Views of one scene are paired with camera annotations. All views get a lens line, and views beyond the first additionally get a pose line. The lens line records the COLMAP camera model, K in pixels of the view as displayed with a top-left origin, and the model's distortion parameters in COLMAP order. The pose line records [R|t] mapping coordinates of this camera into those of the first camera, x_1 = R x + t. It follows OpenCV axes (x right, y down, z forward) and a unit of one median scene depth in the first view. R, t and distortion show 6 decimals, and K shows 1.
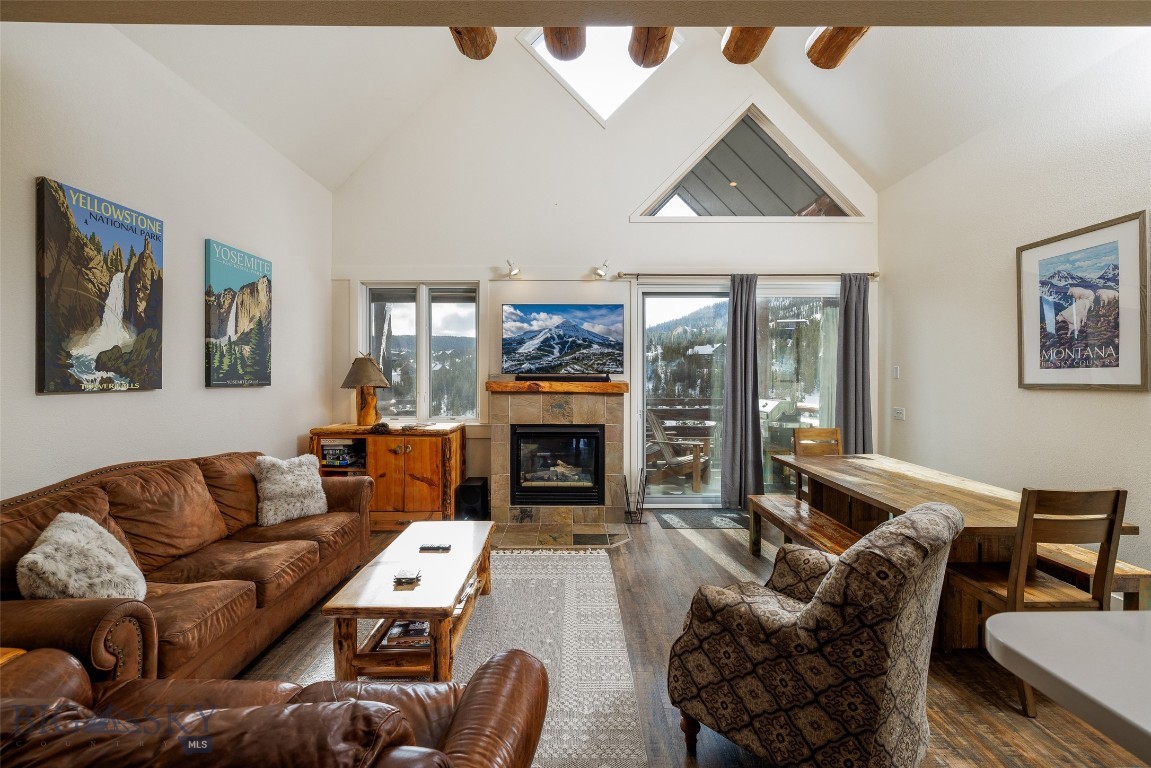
lens RADIAL K [[491.1, 0, 578.1], [0, 491.1, 377.1], [0, 0, 1]] dist [-0.001223, 0.000066]
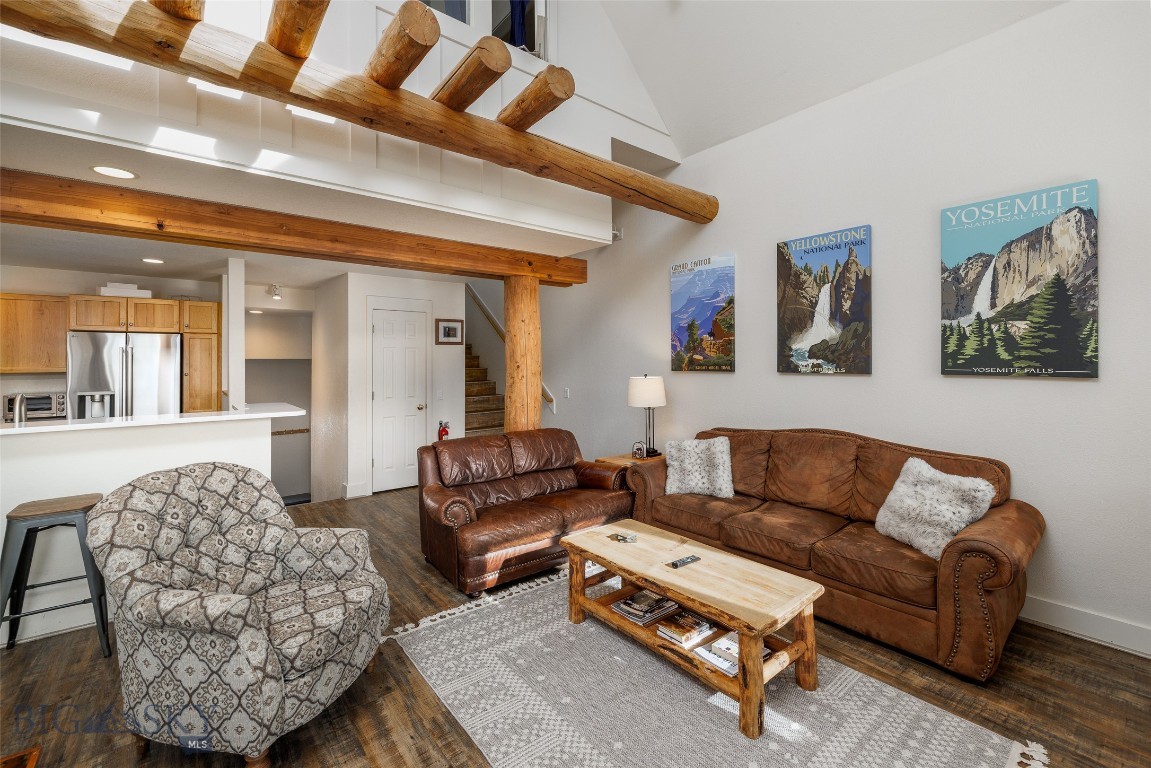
lens RADIAL K [[484.1, 0, 578.1], [0, 484.1, 358.0], [0, 0, 1]] dist [0.003533, 0.000103]
pose [[-0.784551, 0.000514, -0.620064, 0.296887], [0.003244, 0.999989, -0.003276, -0.008597], [0.620056, -0.004581, -0.784544, 1.184478]]
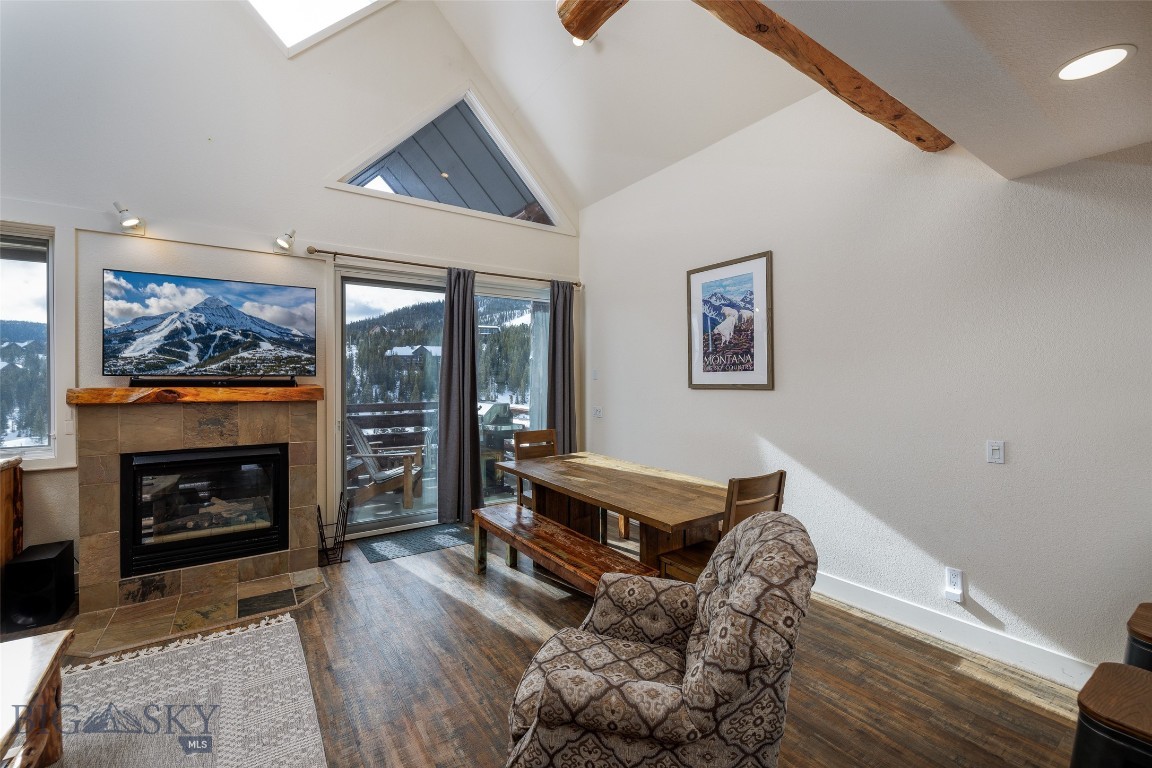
lens RADIAL K [[484.5, 0, 576.1], [0, 484.5, 378.2], [0, 0, 1]] dist [0.003533, 0.000103]
pose [[0.828499, -0.003343, 0.559980, 0.003425], [0.004192, 0.999991, -0.000232, -0.002211], [-0.559974, 0.002540, 0.828506, 0.164251]]
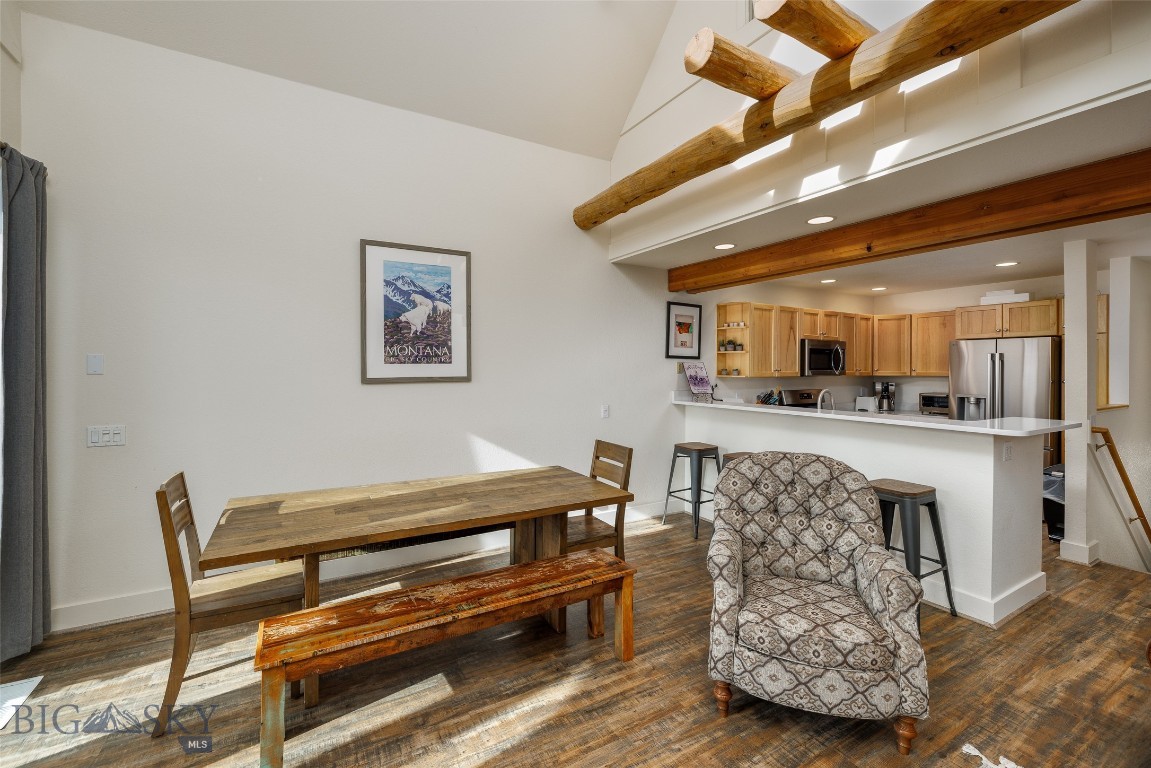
lens RADIAL K [[484.1, 0, 578.7], [0, 484.1, 370.7], [0, 0, 1]] dist [0.003533, 0.000103]
pose [[-0.495756, -0.006565, 0.868437, -0.152000], [0.001221, 0.999965, 0.008257, -0.009261], [-0.868461, 0.005154, -0.495730, 1.065967]]
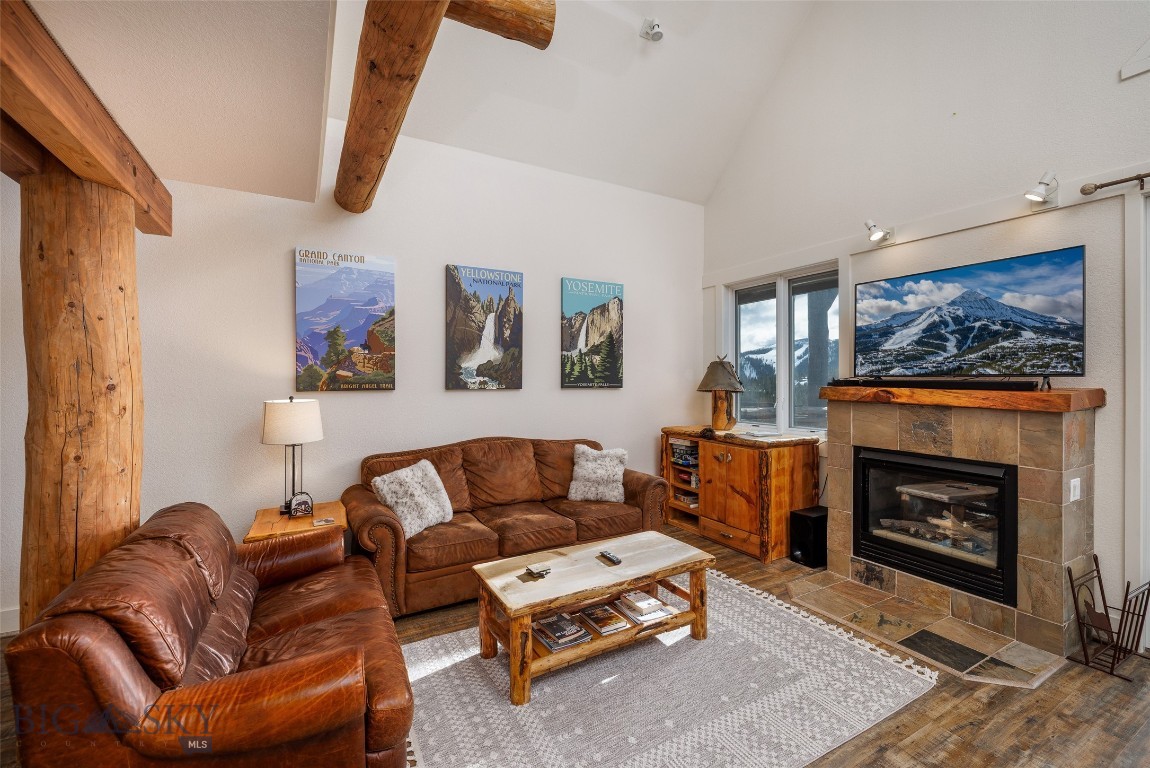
lens RADIAL K [[483.6, 0, 575.4], [0, 483.6, 381.3], [0, 0, 1]] dist [0.003533, 0.000103]
pose [[0.481135, 0.004330, -0.876636, 0.389528], [-0.002468, 0.999991, 0.003585, -0.002895], [0.876643, 0.000438, 0.481141, 0.365922]]
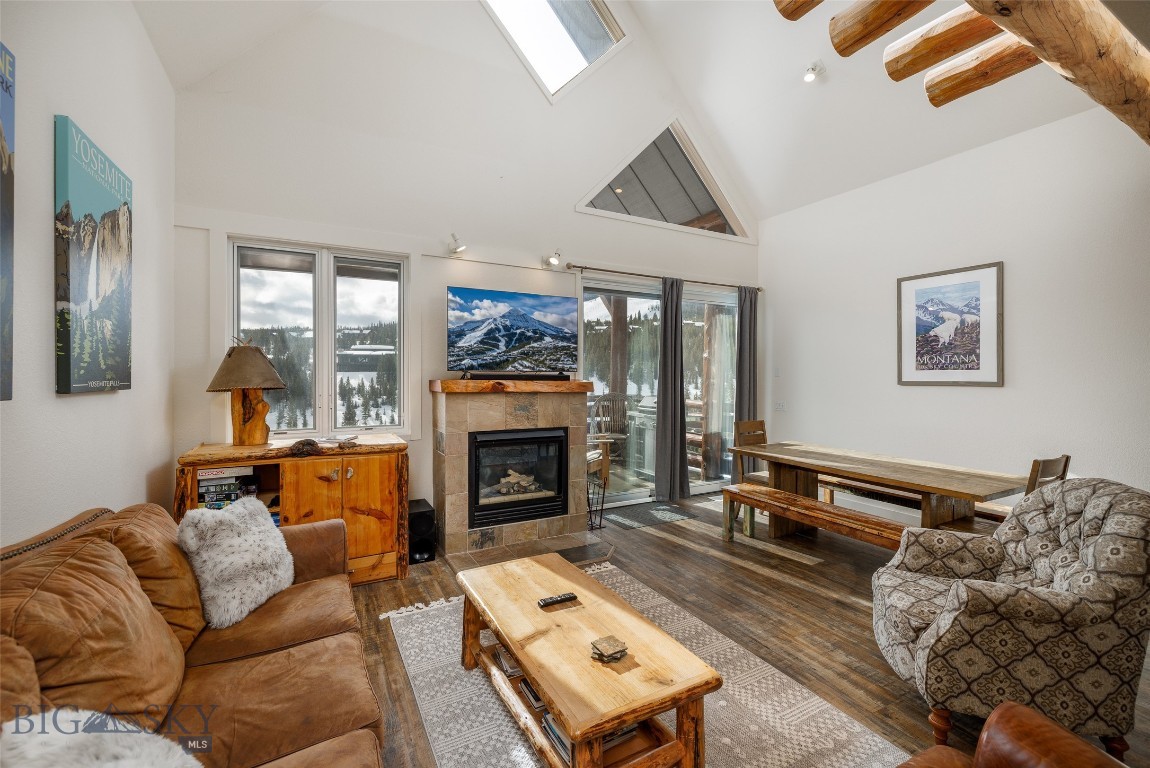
lens RADIAL K [[483.6, 0, 576.9], [0, 483.6, 377.3], [0, 0, 1]] dist [0.003533, 0.000103]
pose [[0.879656, -0.000293, 0.475611, -0.474387], [-0.002865, 0.999978, 0.005914, -0.002357], [-0.475603, -0.006565, 0.879636, 0.250127]]
